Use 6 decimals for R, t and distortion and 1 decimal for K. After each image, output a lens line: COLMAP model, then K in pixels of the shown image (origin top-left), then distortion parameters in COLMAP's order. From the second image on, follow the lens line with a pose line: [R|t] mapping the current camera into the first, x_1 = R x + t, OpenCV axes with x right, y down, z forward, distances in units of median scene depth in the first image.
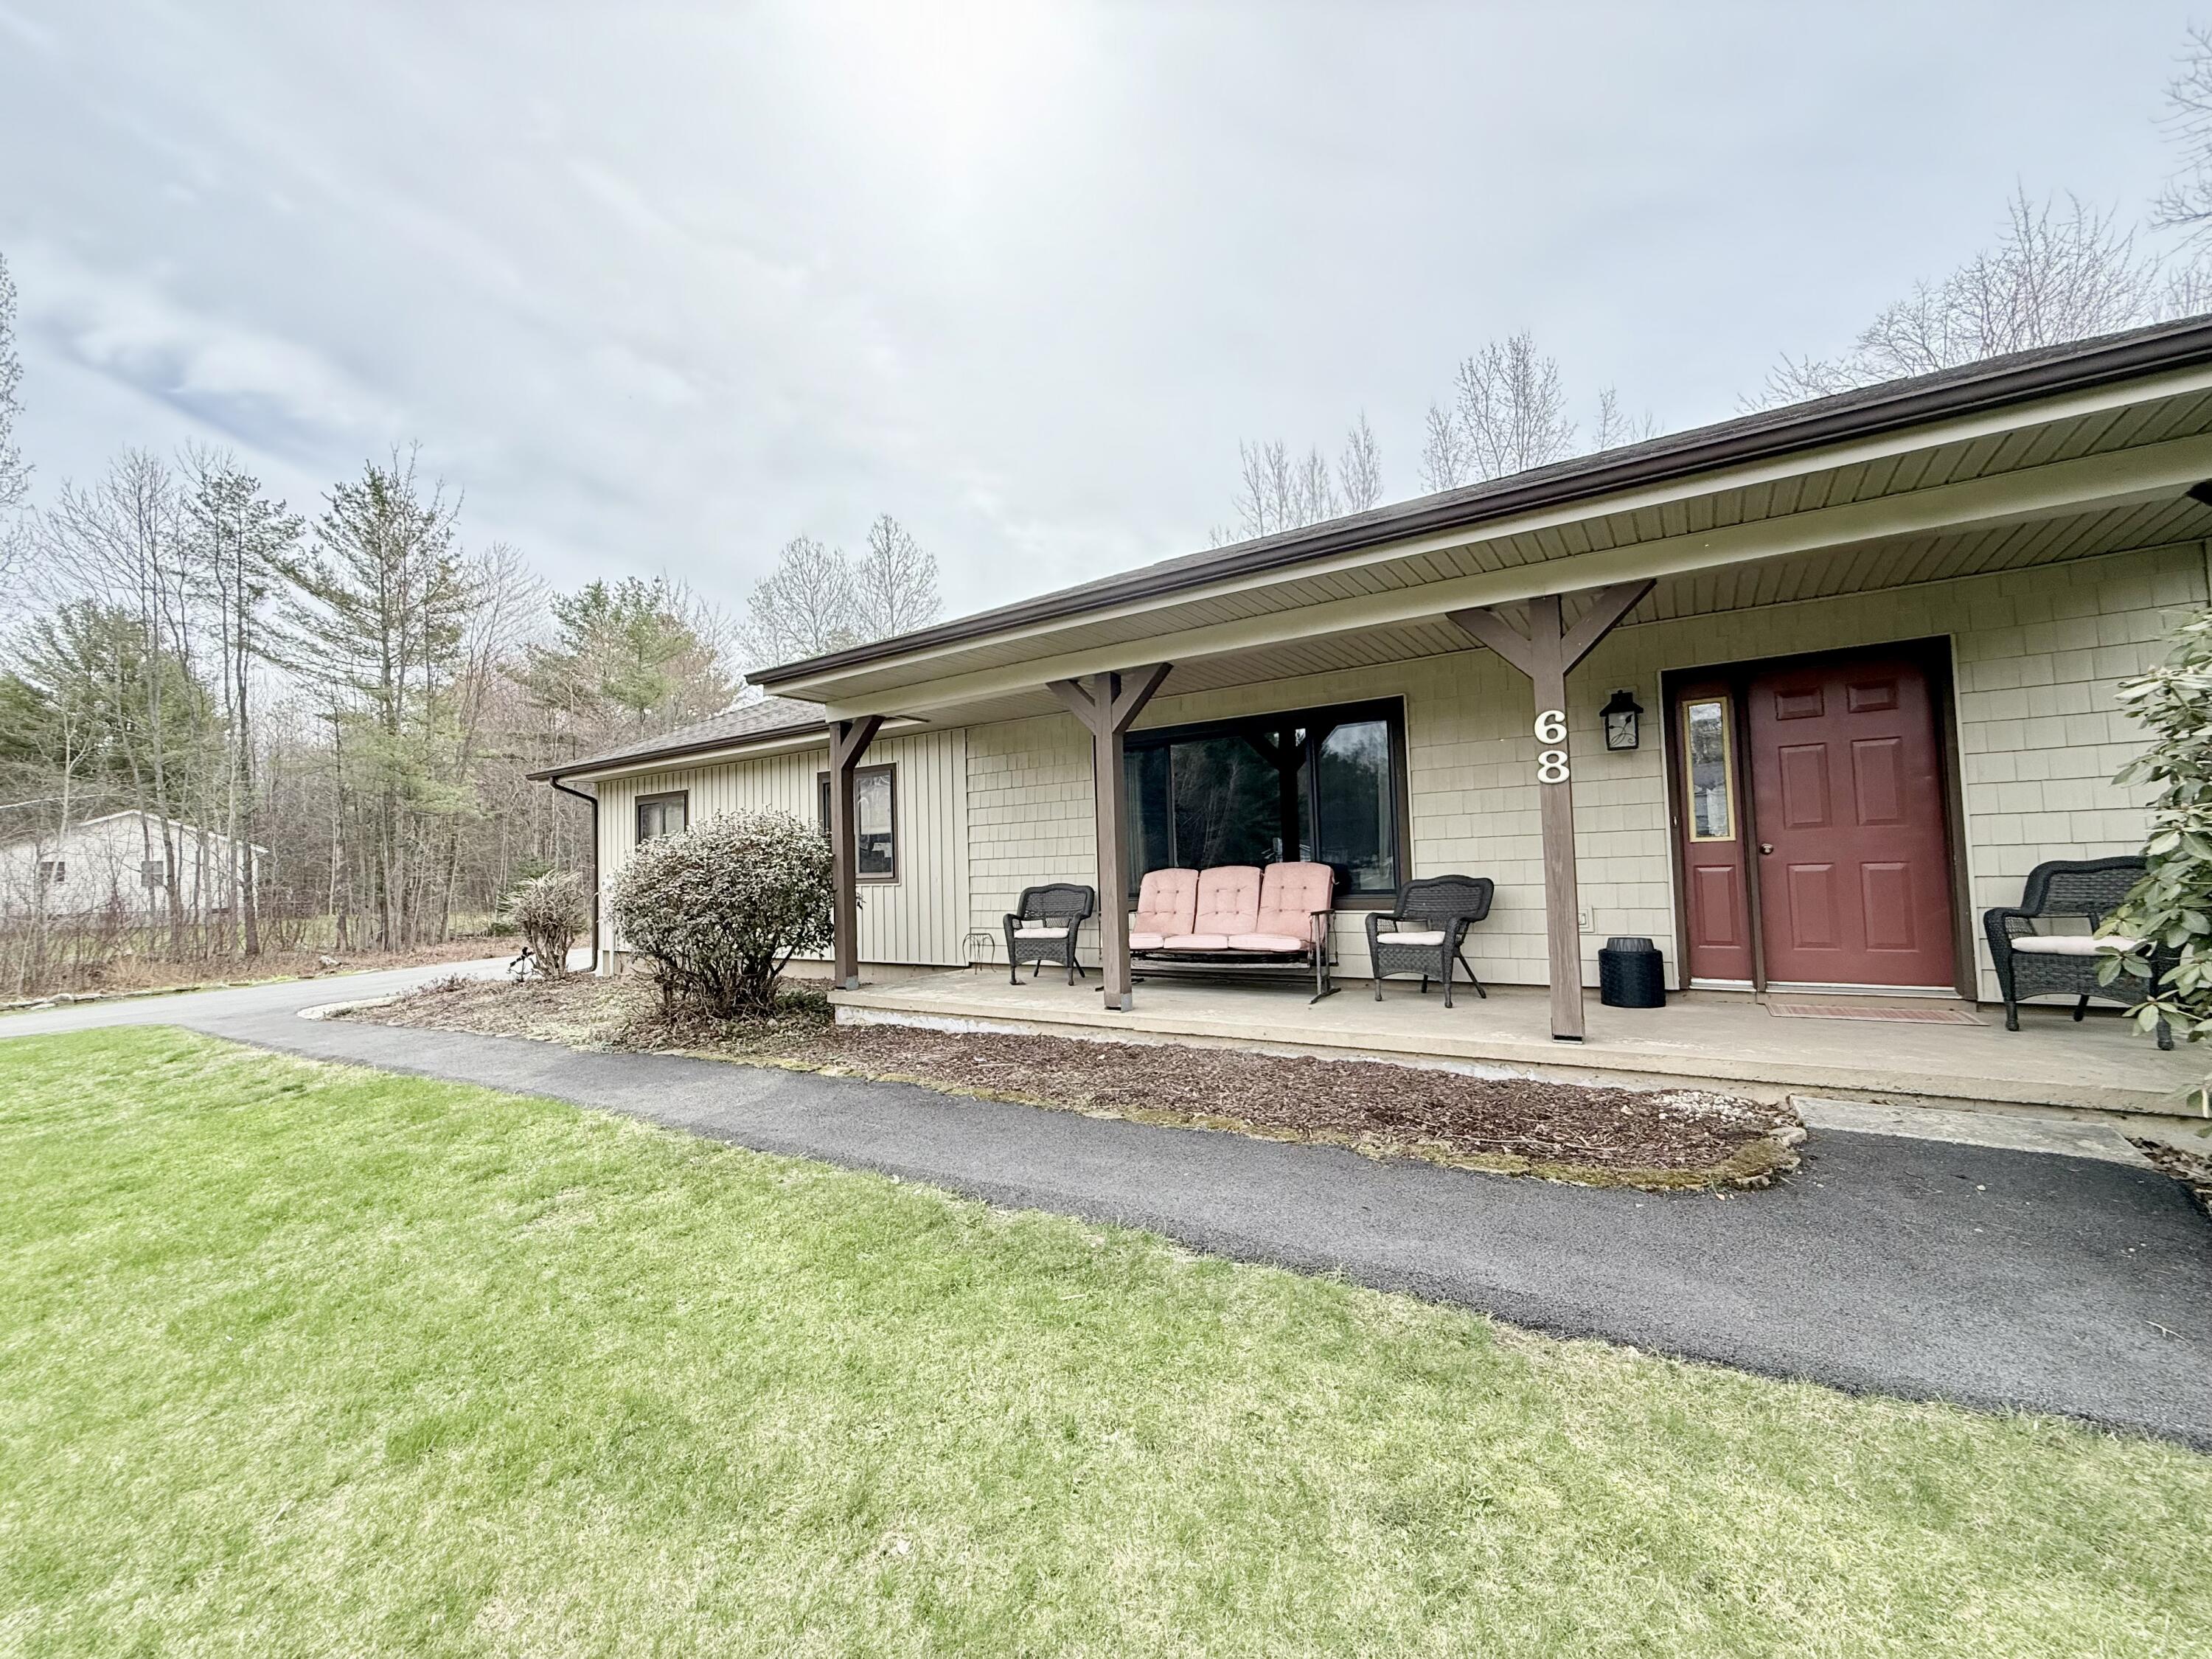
lens RADIAL K [[889.2, 0, 1103.2], [0, 889.2, 834.4], [0, 0, 1]] dist [0.000371, 0.000050]
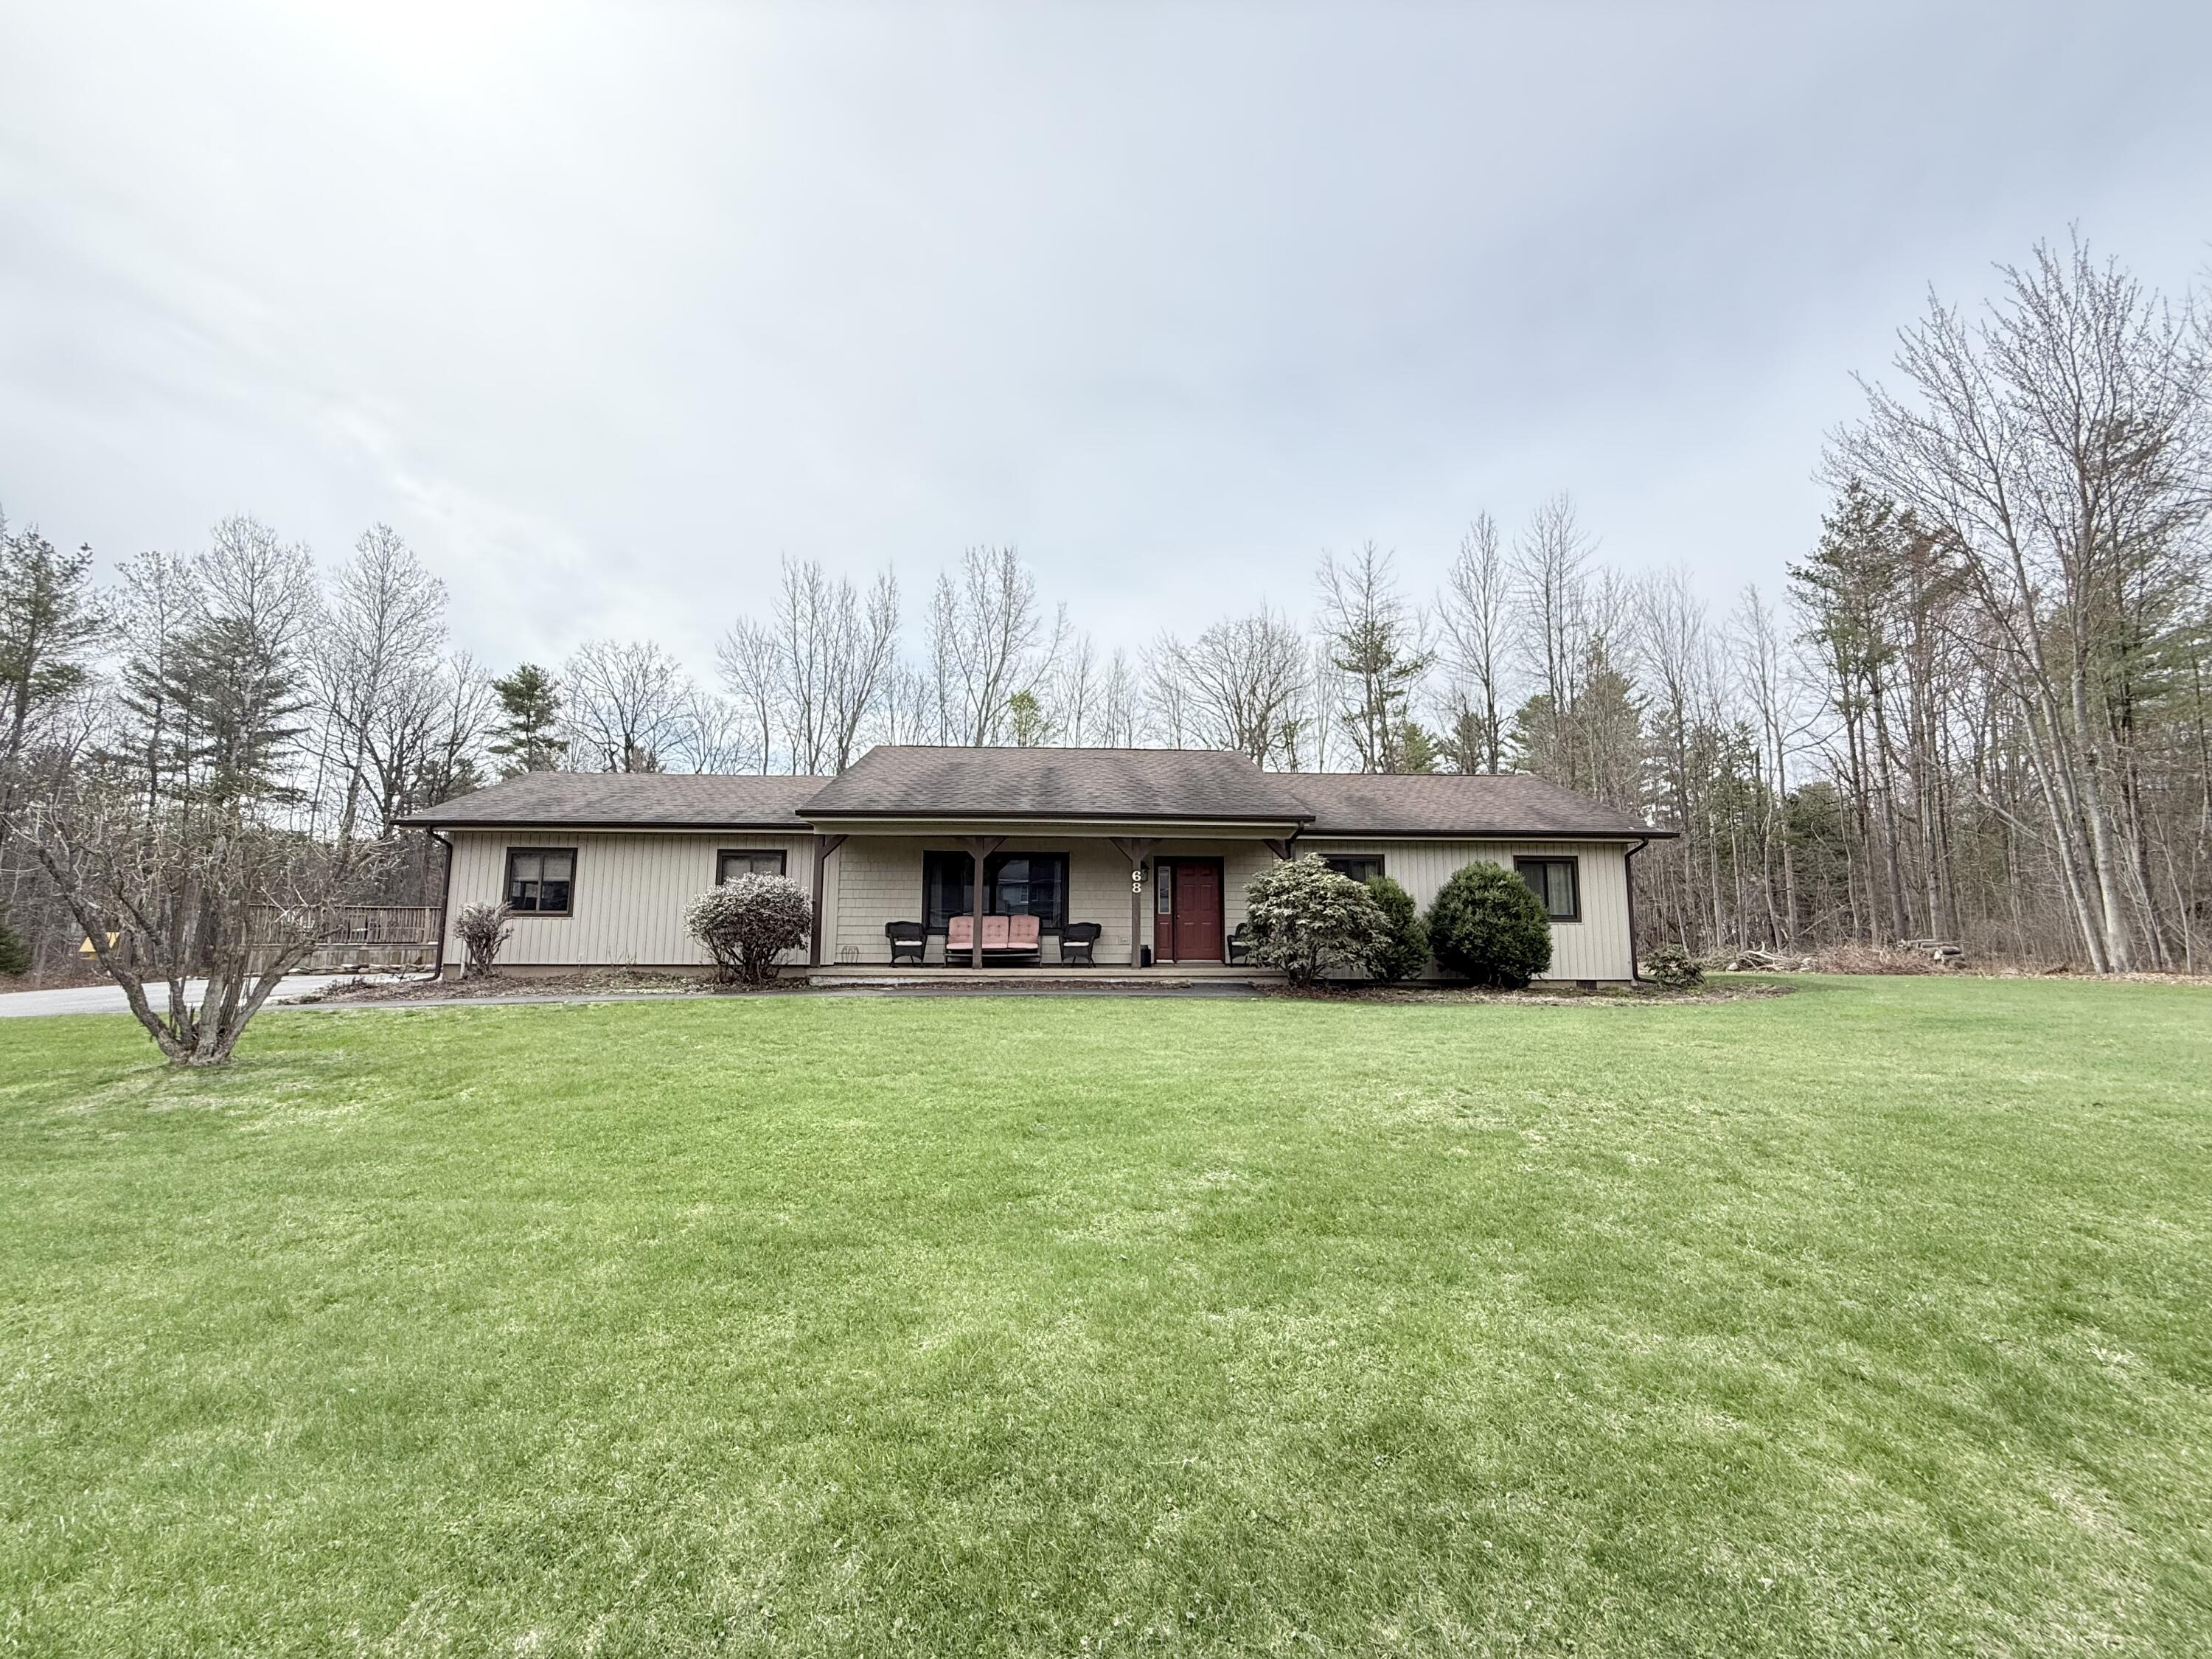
lens RADIAL K [[889.2, 0, 1103.2], [0, 889.2, 834.4], [0, 0, 1]] dist [0.000371, 0.000050]
pose [[0.811846, 0.103542, 0.574617, -1.073365], [-0.055009, 0.993337, -0.101274, 0.047400], [-0.581274, 0.050609, 0.812132, -1.157763]]
